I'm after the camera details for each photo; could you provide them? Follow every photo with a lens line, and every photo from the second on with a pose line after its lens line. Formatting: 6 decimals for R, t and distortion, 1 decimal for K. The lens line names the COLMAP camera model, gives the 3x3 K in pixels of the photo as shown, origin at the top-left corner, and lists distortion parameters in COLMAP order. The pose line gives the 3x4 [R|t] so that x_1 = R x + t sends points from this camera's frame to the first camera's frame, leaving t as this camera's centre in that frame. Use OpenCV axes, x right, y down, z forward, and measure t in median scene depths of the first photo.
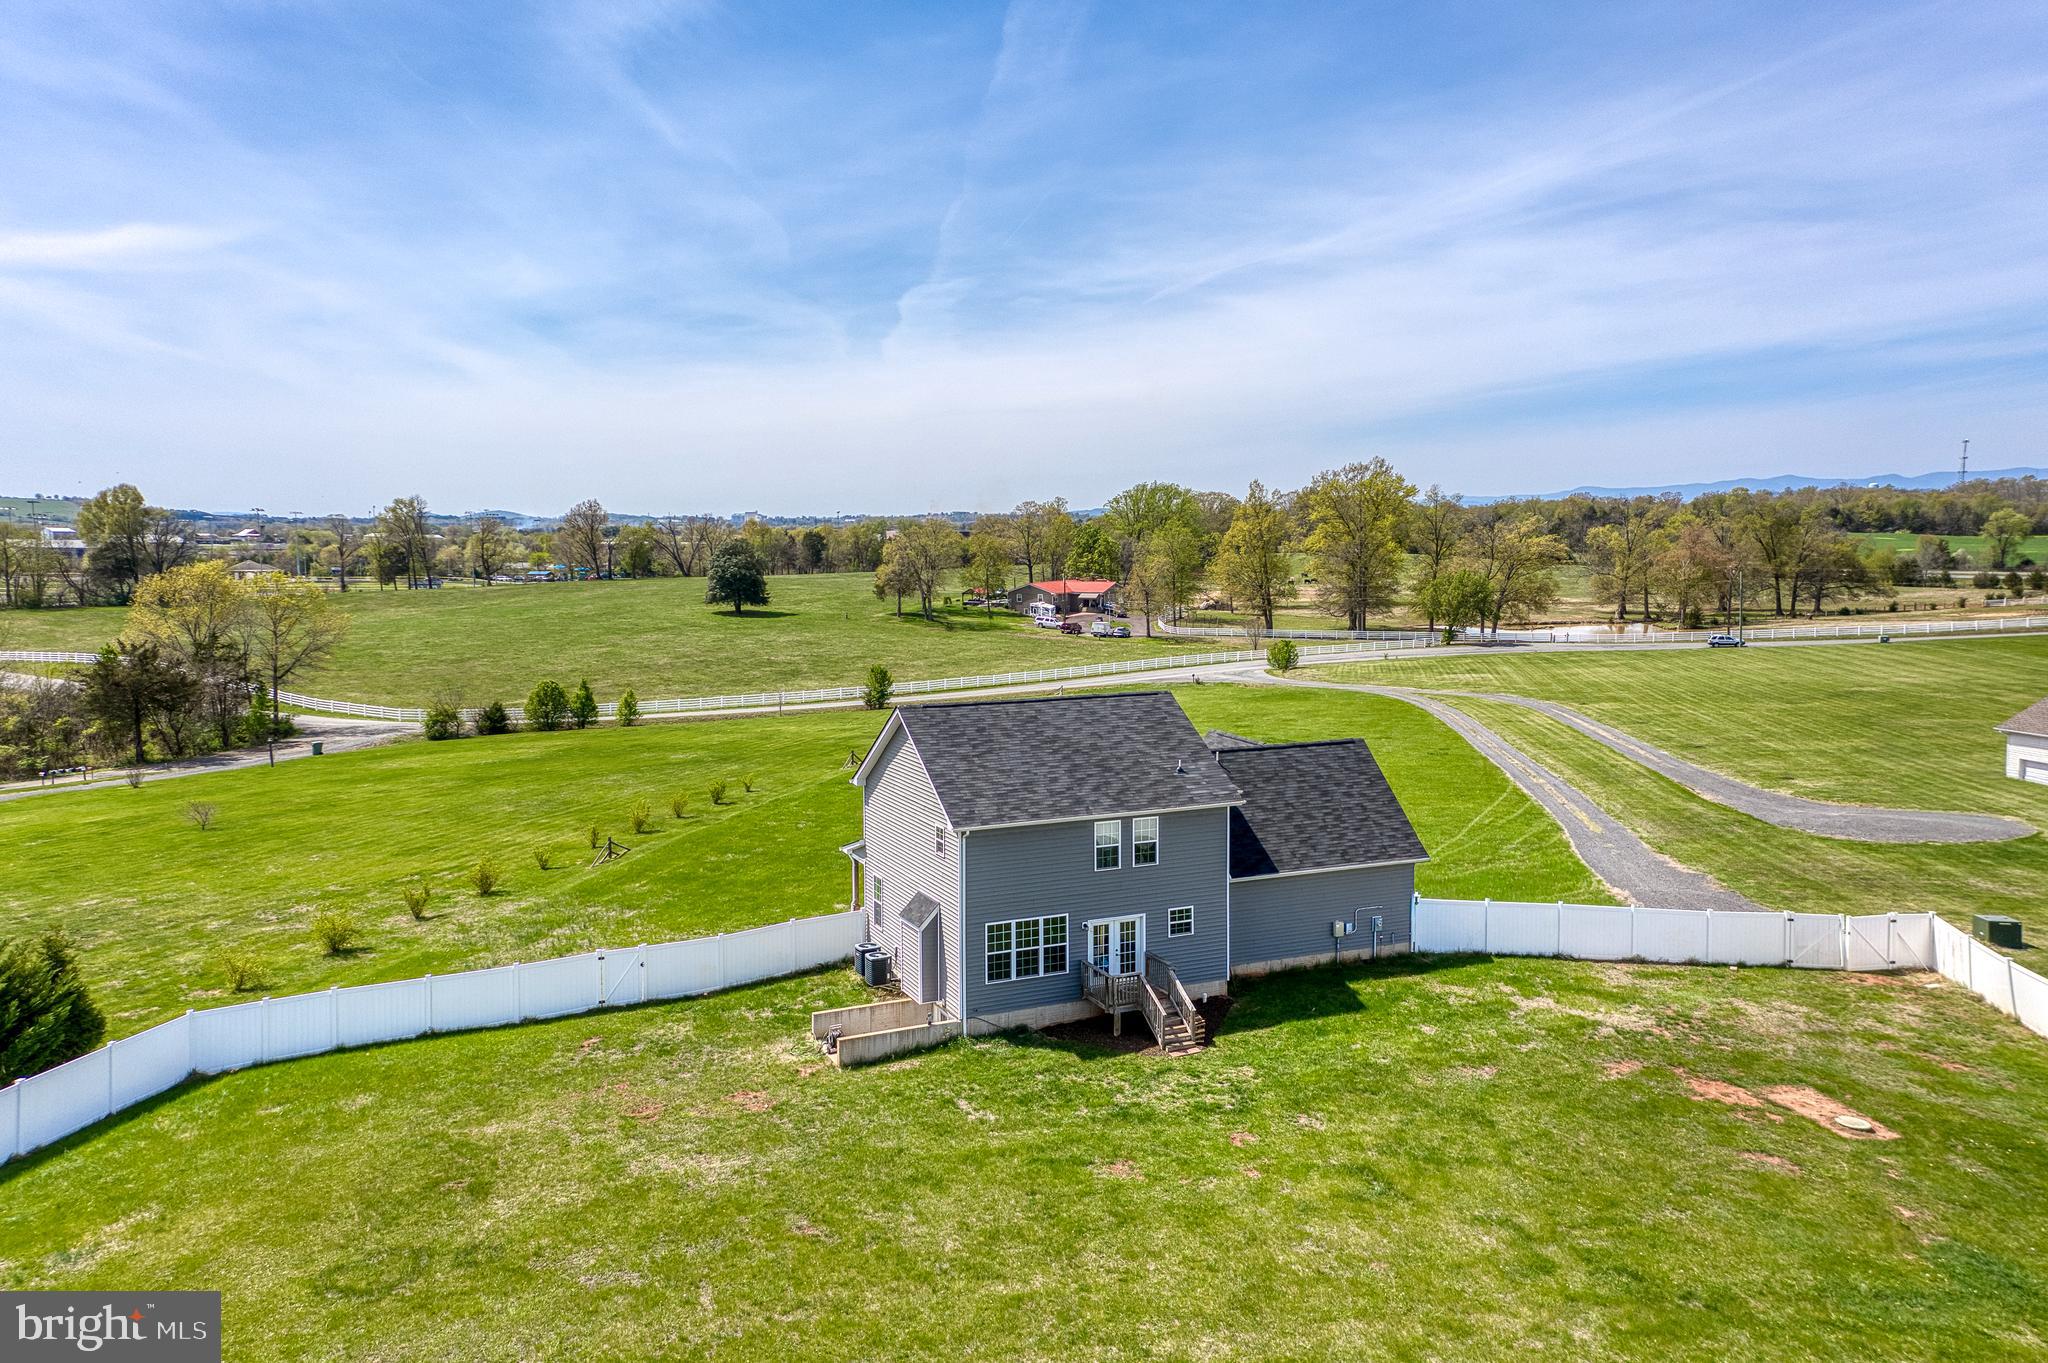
lens RADIAL K [[1510.6, 0, 1024.0], [0, 1510.6, 681.5], [0, 0, 1]] dist [0.142409, 0.222745]
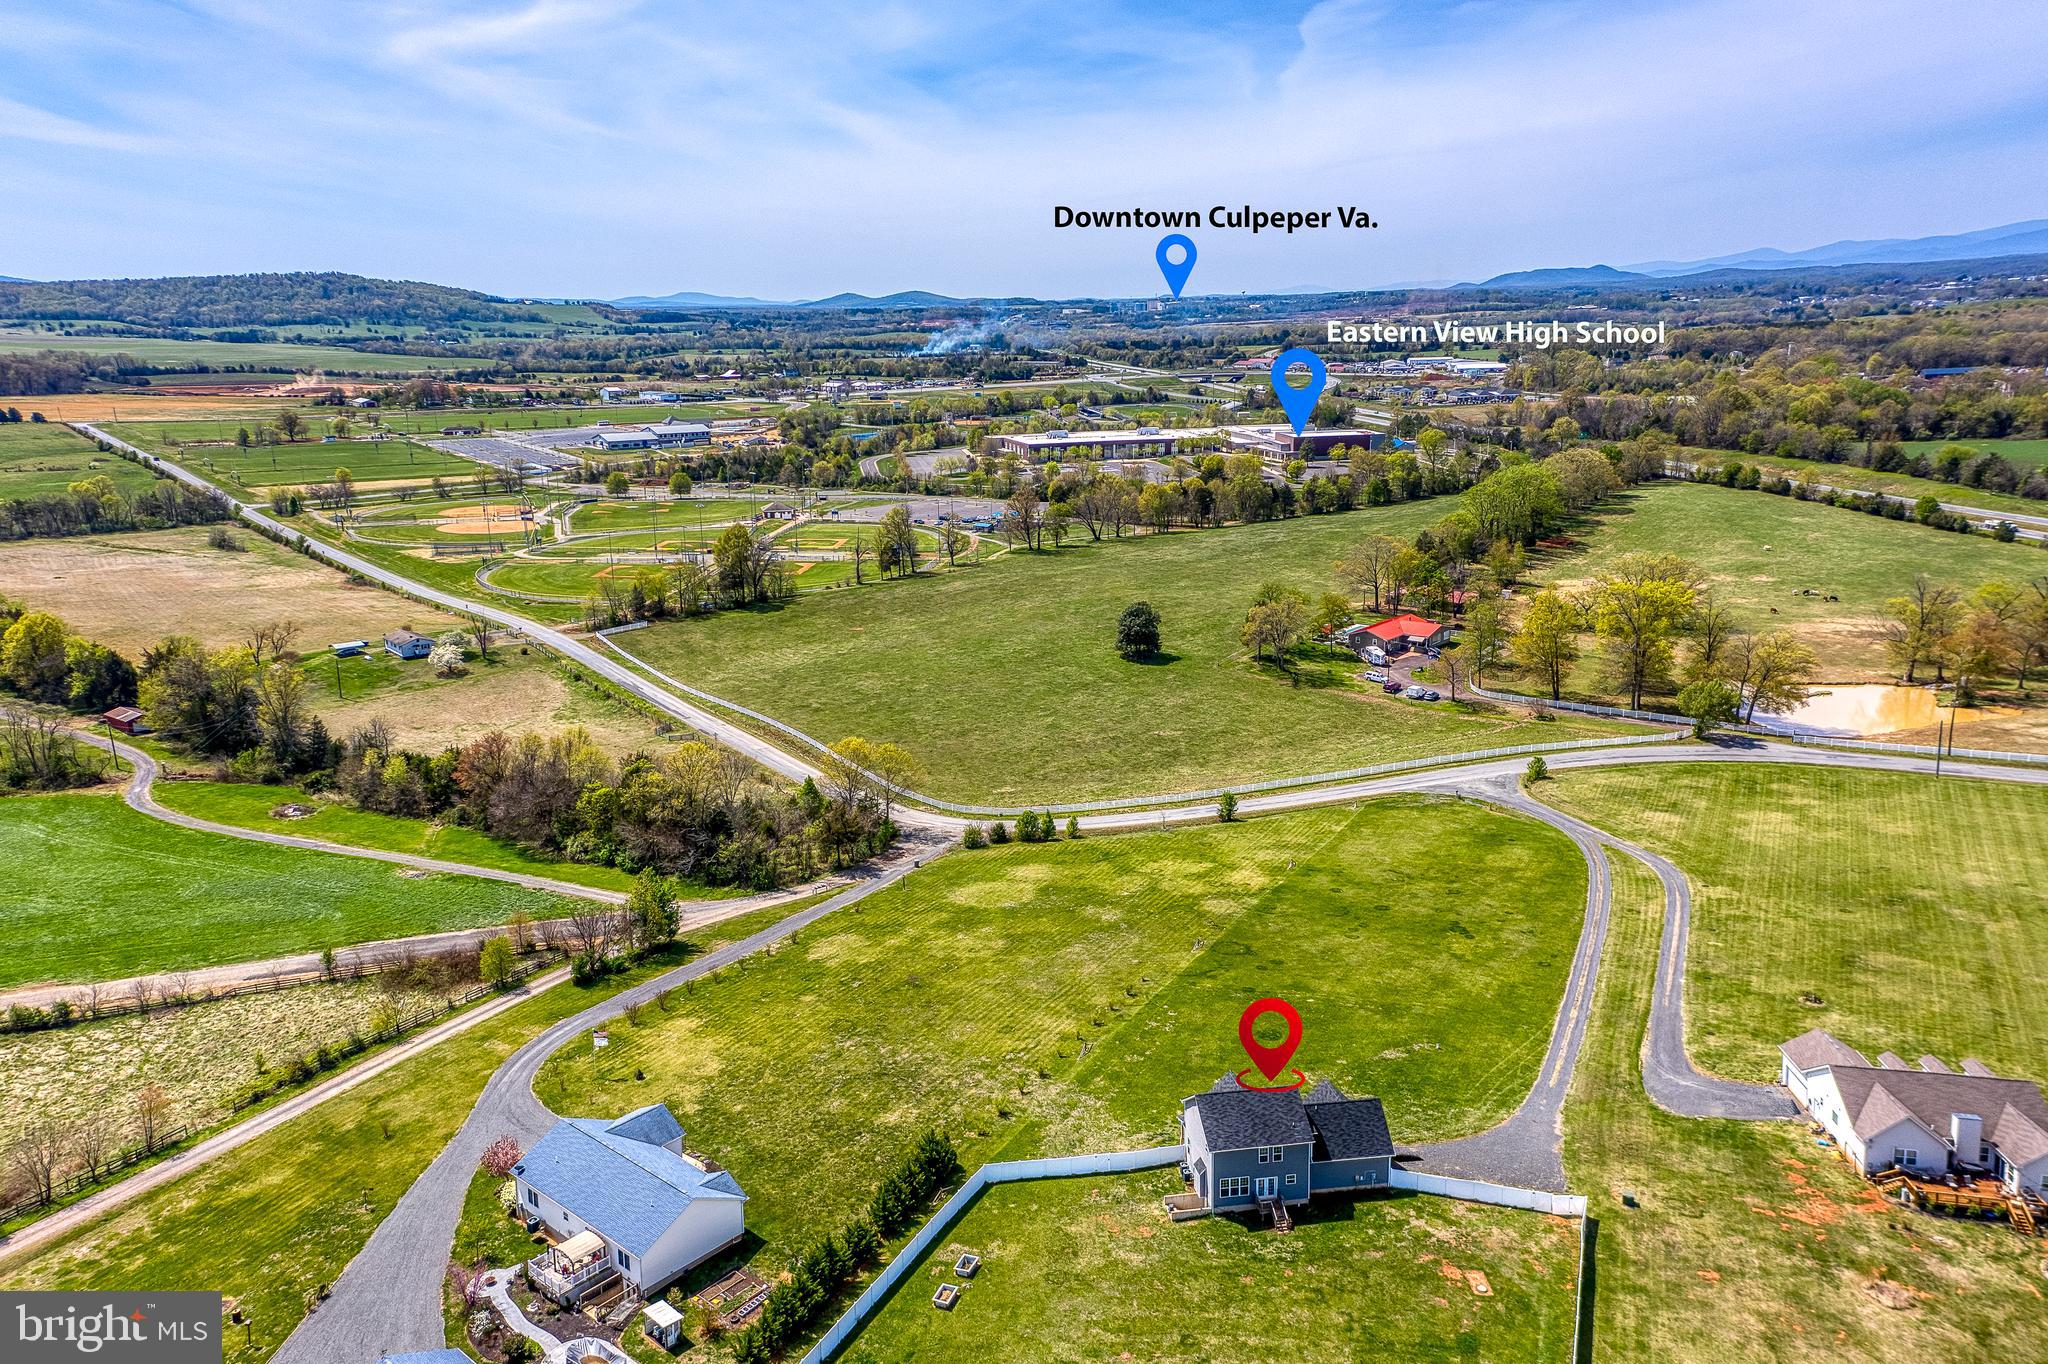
lens RADIAL K [[1538.4, 0, 1024.3], [0, 1538.4, 691.5], [0, 0, 1]] dist [0.108302, 0.227520]
pose [[0.967141, 0.057273, -0.247707, 0.305252], [-0.019871, 0.988344, 0.150936, -1.236620], [0.253464, -0.141054, 0.957006, -1.911882]]
